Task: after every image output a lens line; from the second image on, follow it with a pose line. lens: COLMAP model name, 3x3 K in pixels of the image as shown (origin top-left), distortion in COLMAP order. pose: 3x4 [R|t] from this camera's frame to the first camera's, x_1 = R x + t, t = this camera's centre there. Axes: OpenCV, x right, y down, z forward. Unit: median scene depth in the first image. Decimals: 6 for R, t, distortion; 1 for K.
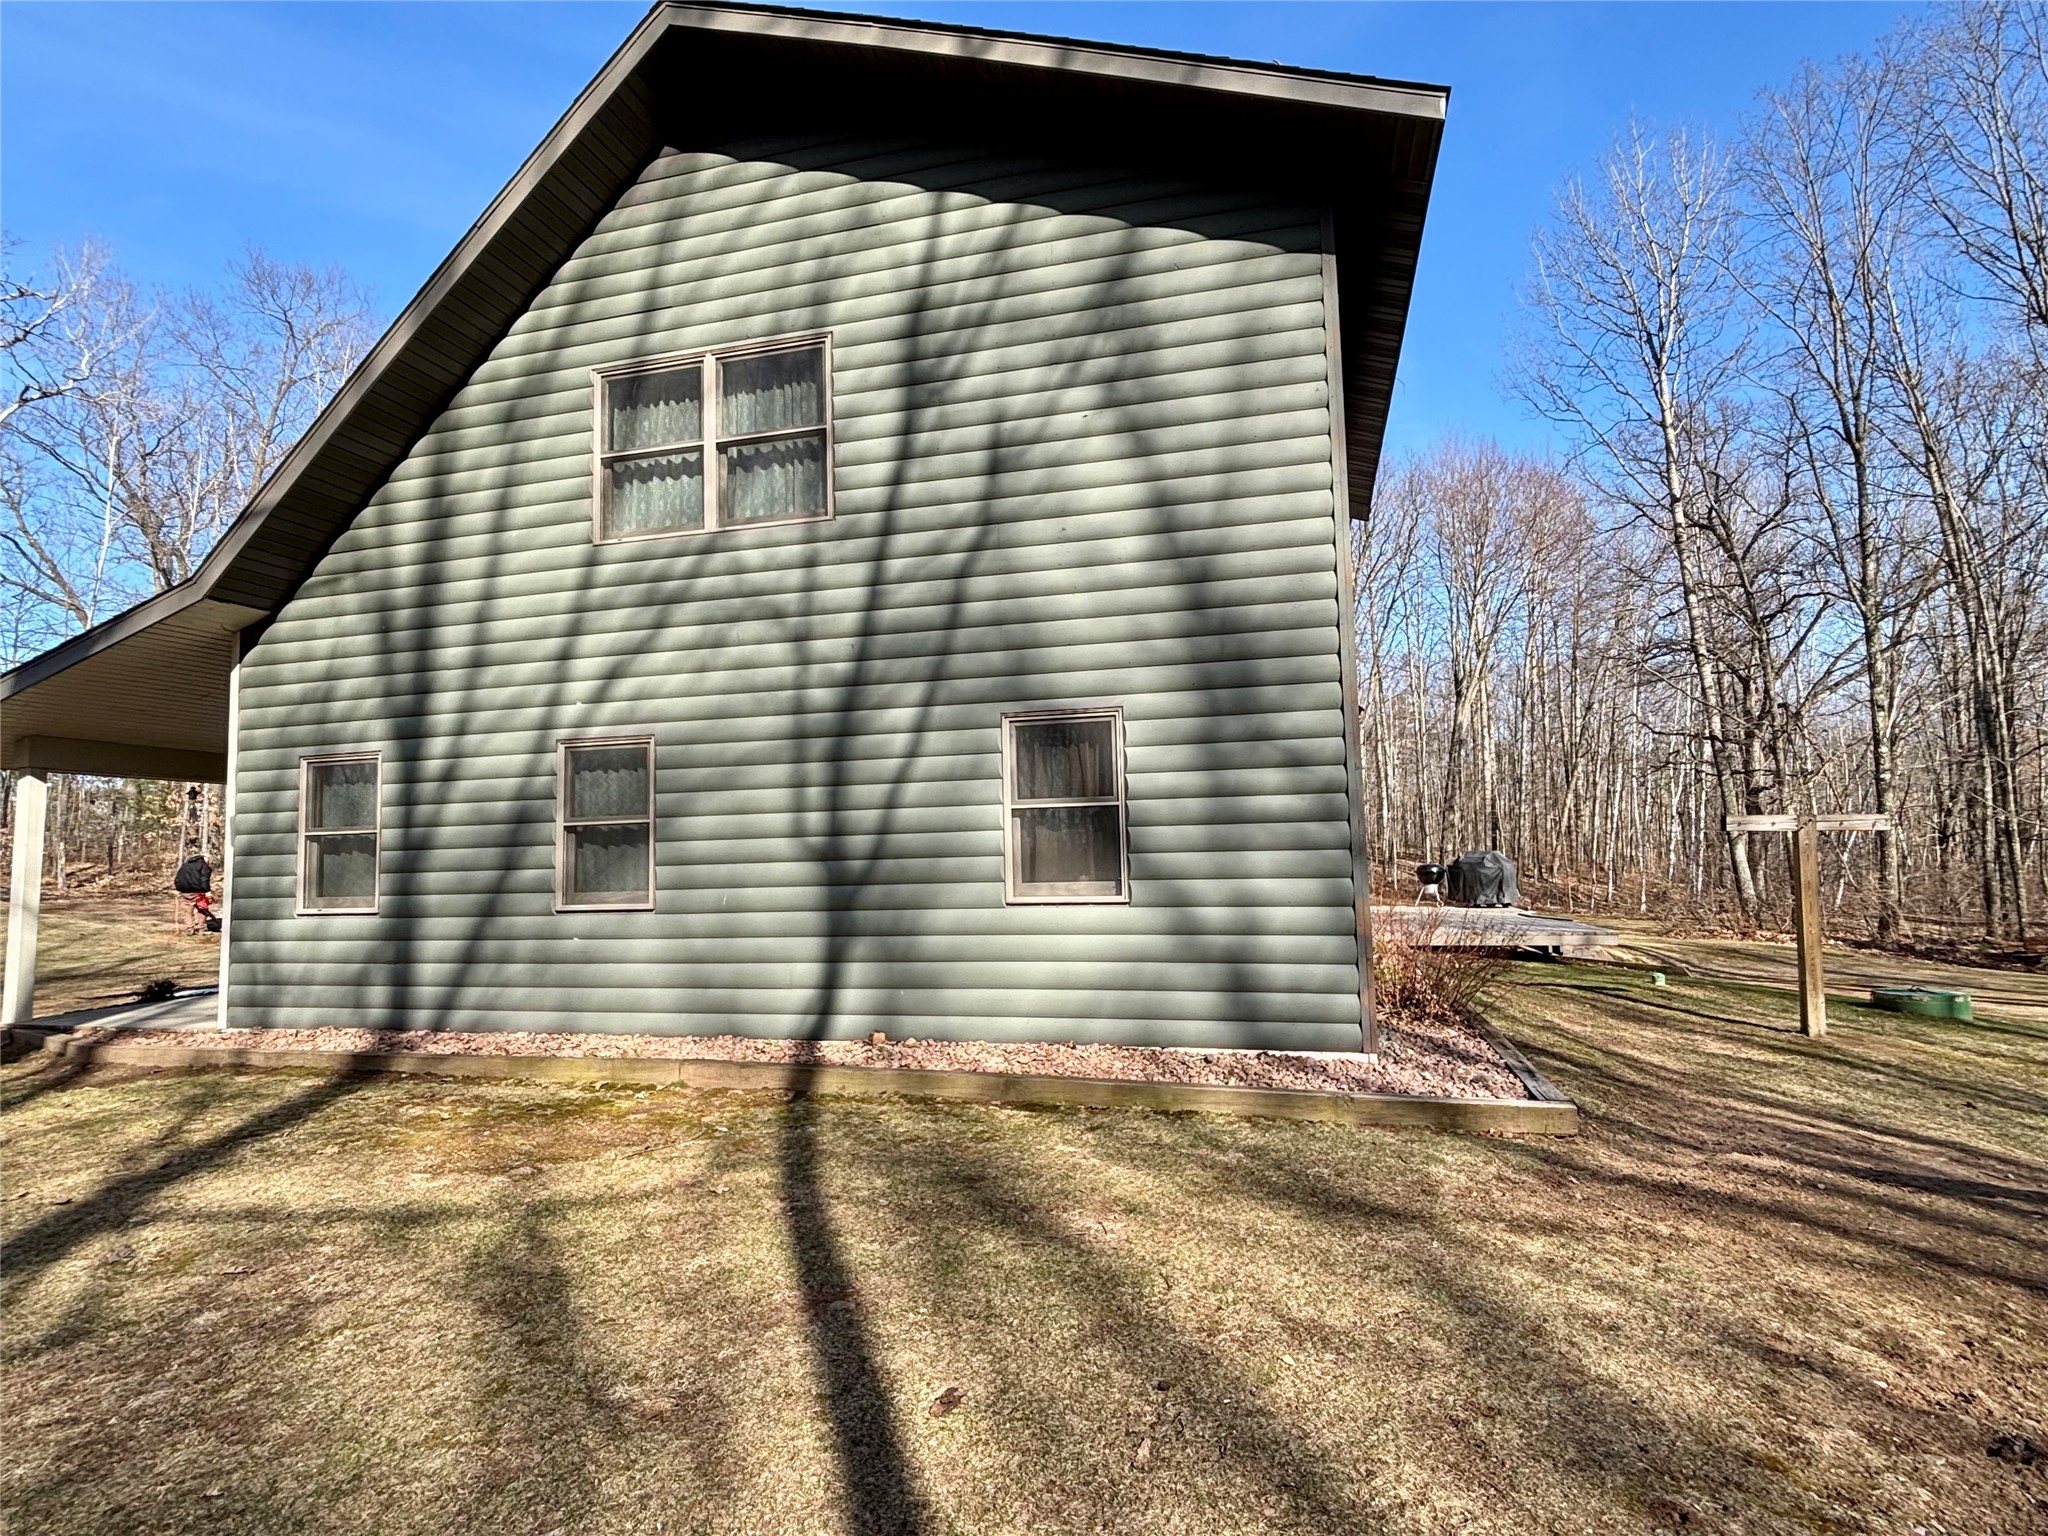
lens RADIAL K [[1037.5, 0, 1011.6], [0, 1037.5, 777.2], [0, 0, 1]] dist [0.020757, -0.019732]
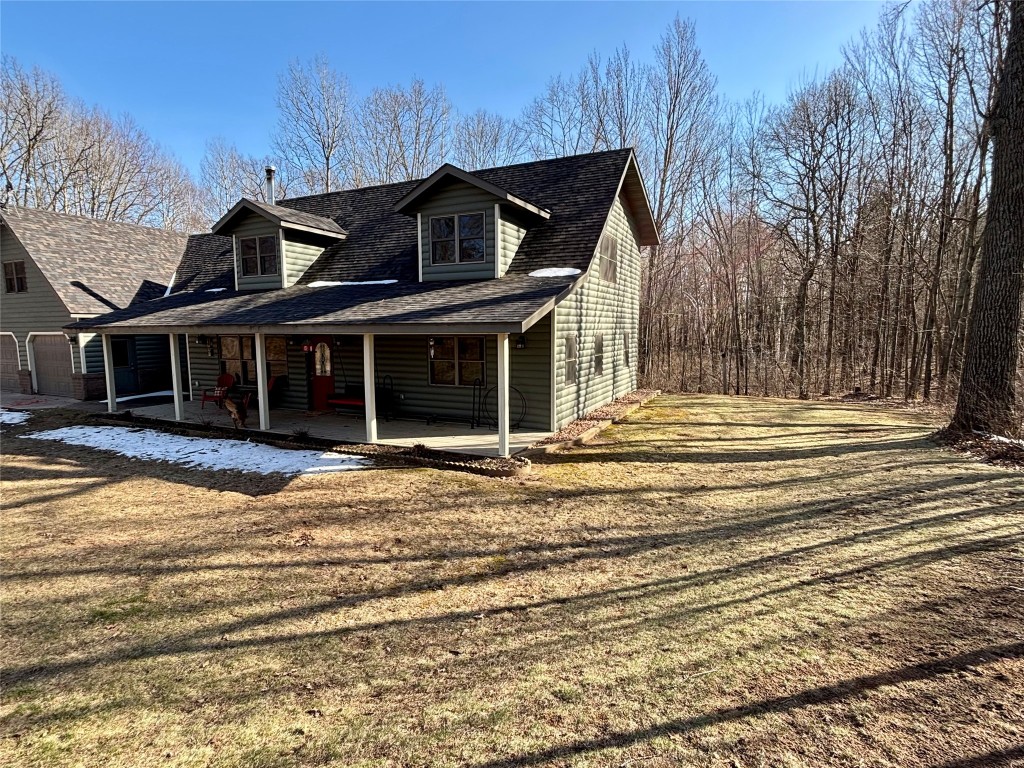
lens RADIAL K [[518.7, 0, 505.8], [0, 518.7, 388.6], [0, 0, 1]] dist [0.020757, -0.019732]
pose [[0.196408, -0.093997, 0.976006, -2.393866], [-0.079636, 0.990577, 0.111425, -0.021043], [-0.977283, -0.099611, 0.187071, 0.985165]]
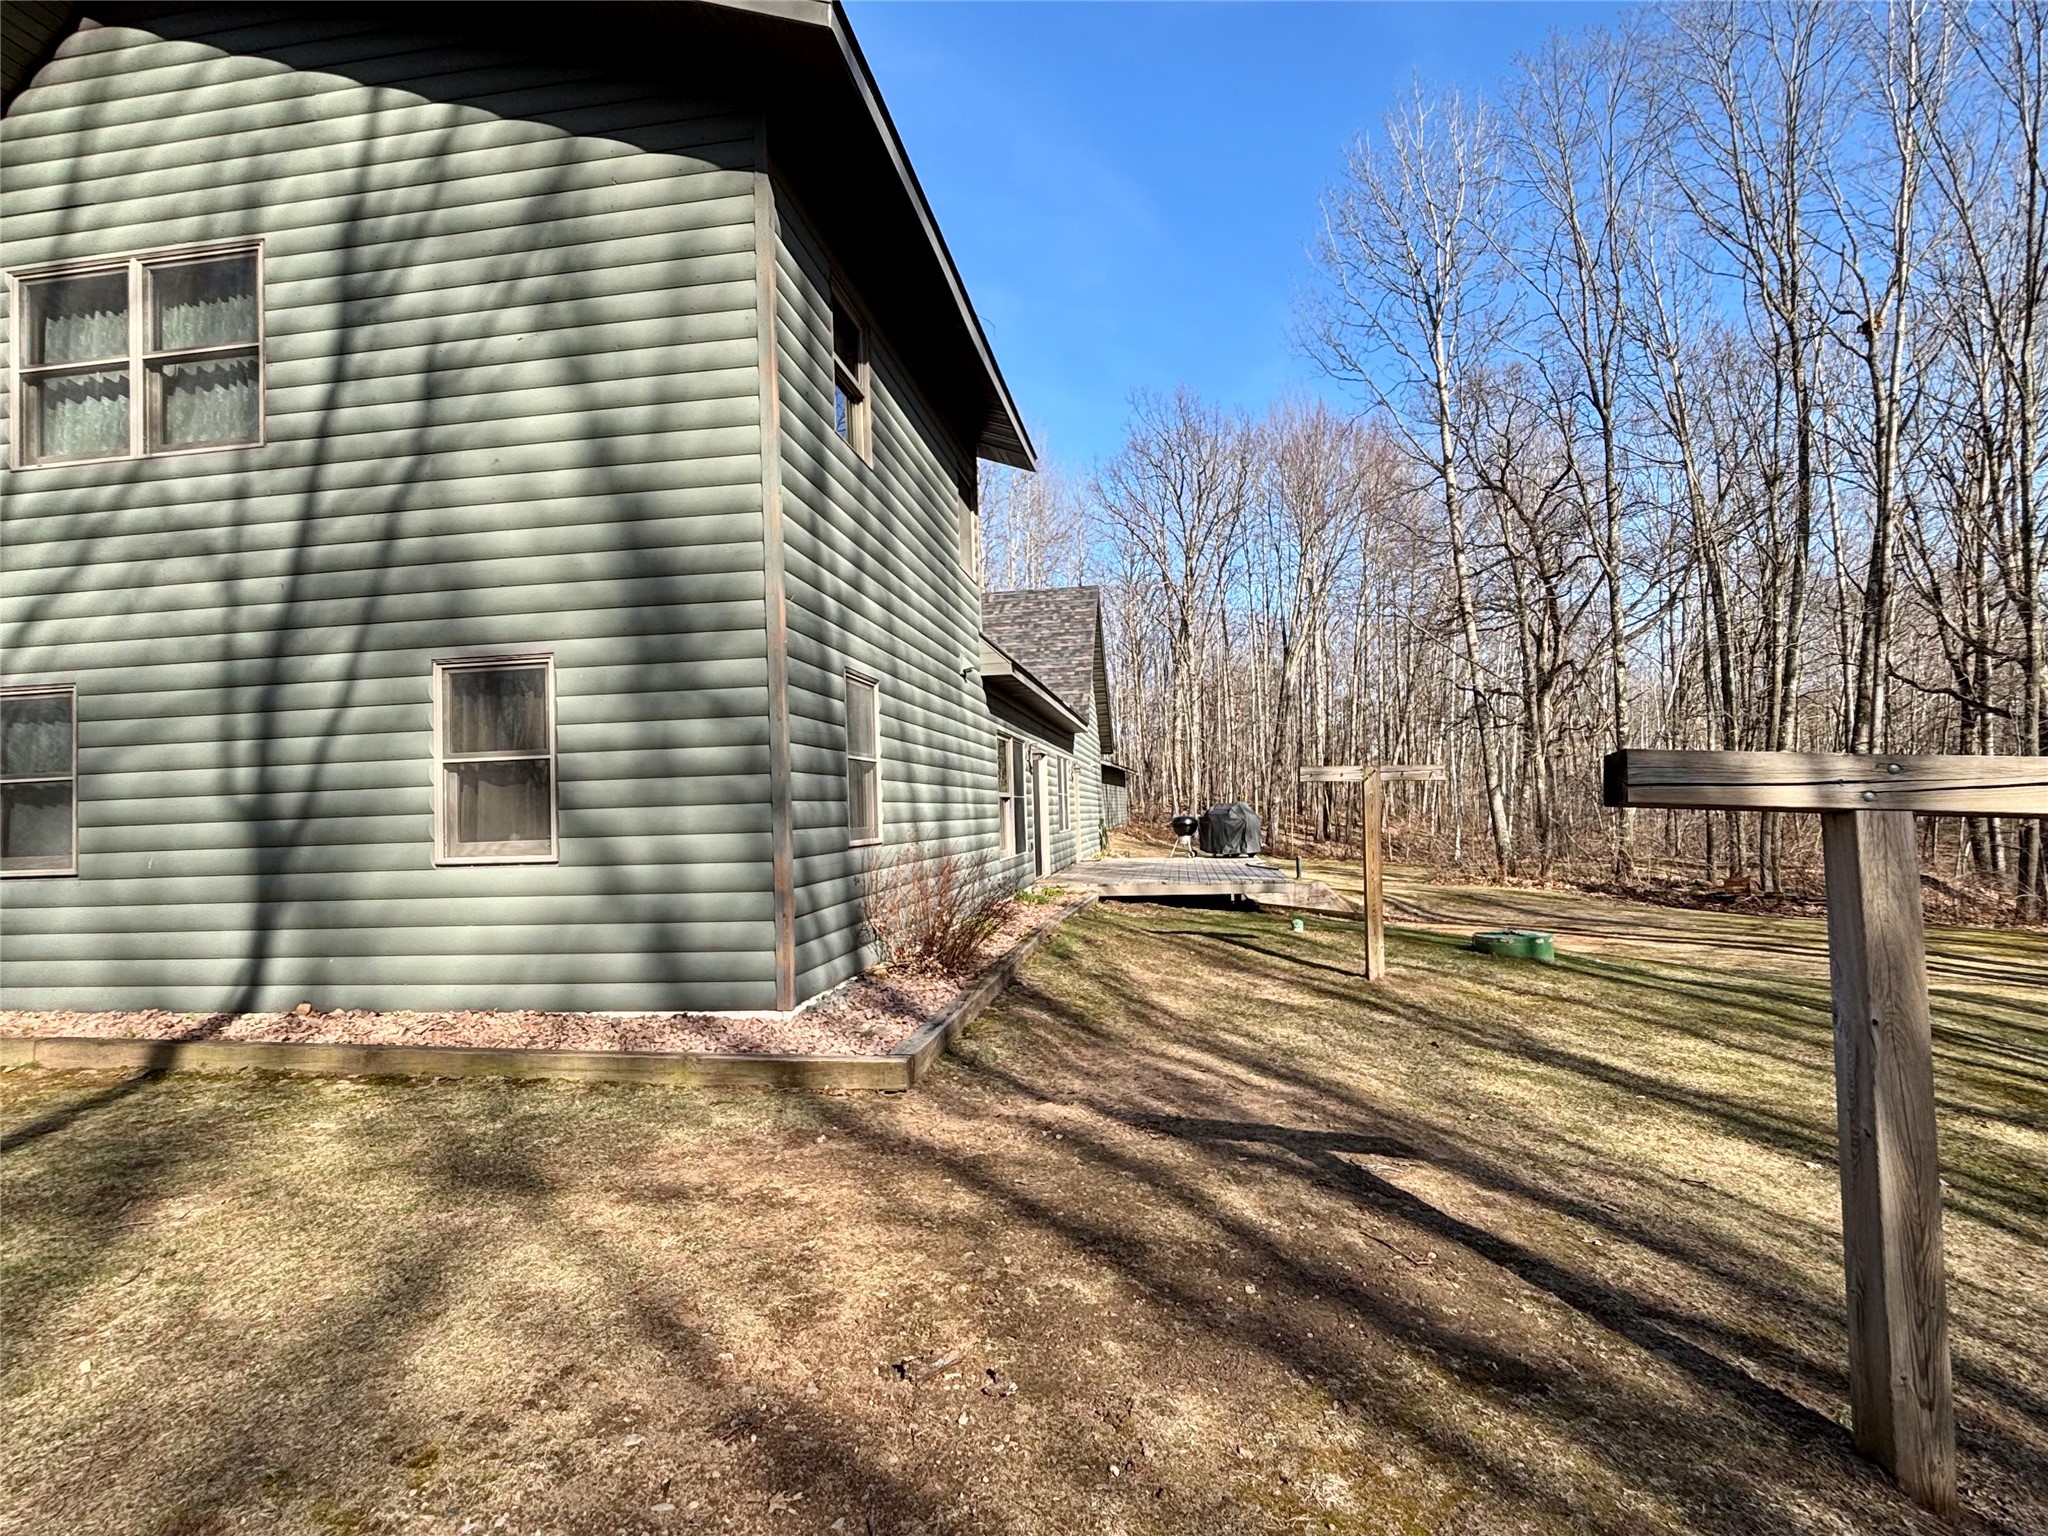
lens RADIAL K [[1040.9, 0, 1016.5], [0, 1040.9, 773.6], [0, 0, 1]] dist [0.000104, 0.003148]
pose [[0.995682, -0.005962, 0.092639, 0.393448], [0.002375, 0.999245, 0.038773, 0.004668], [-0.092800, -0.038385, 0.994945, 0.016317]]
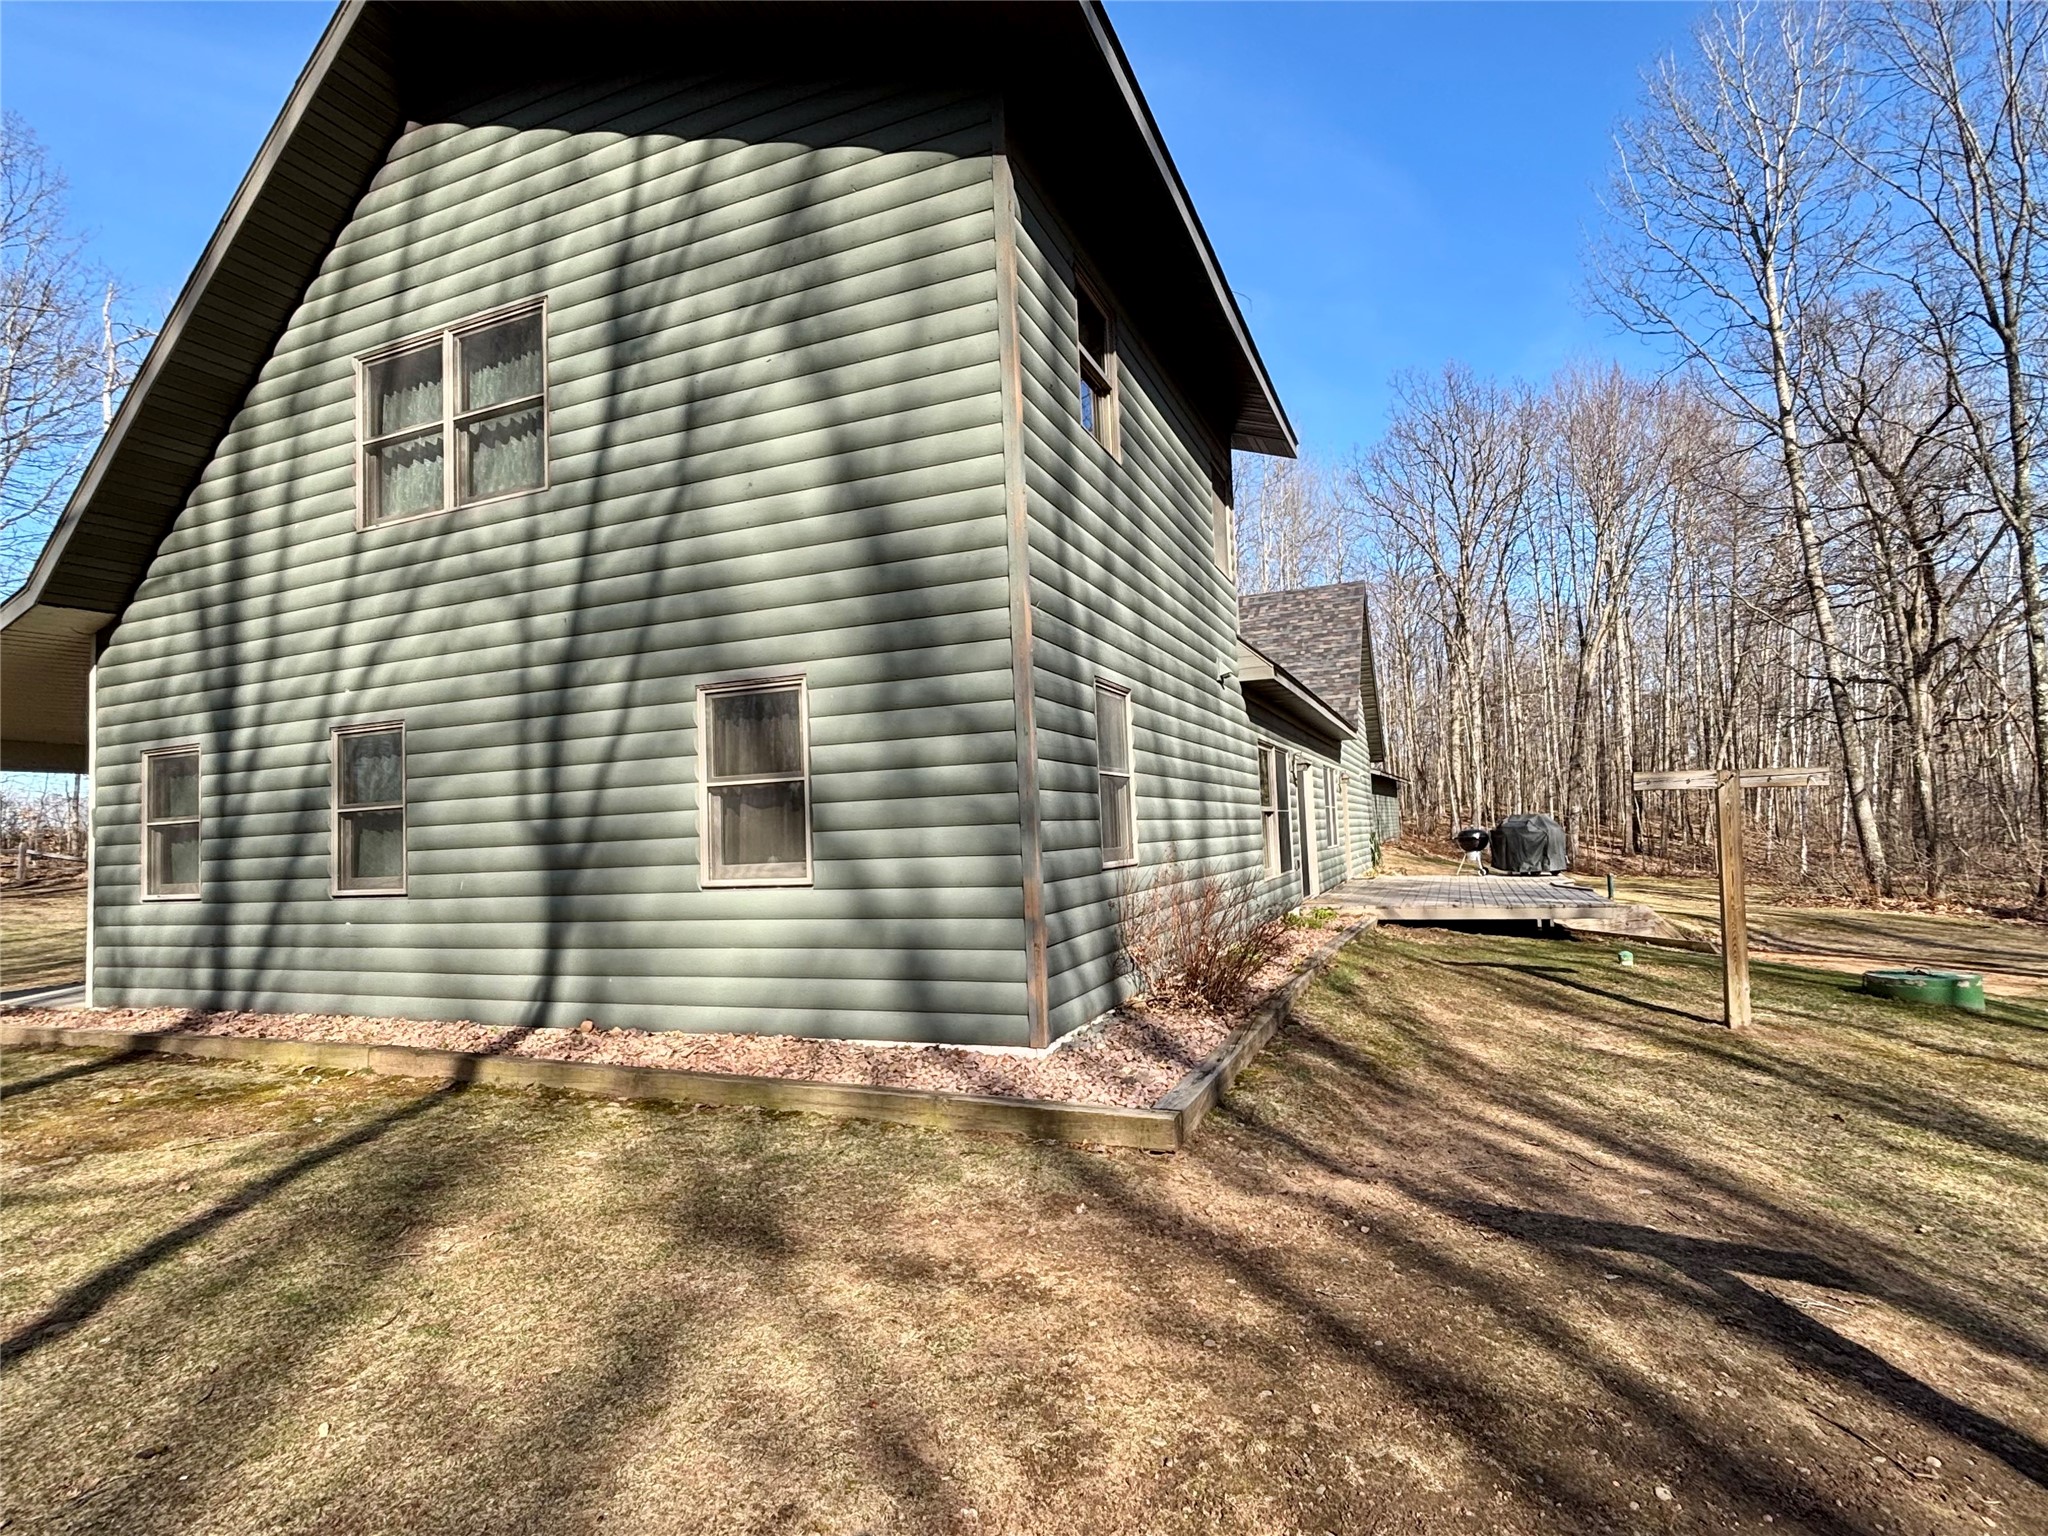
lens RADIAL K [[1038.8, 0, 1021.8], [0, 1038.8, 777.2], [0, 0, 1]] dist [-0.001651, 0.001540]
pose [[0.989425, -0.024466, -0.142964, 0.386845], [0.028462, 0.999257, 0.025972, 0.005527], [0.142222, -0.029767, 0.989387, 0.097956]]
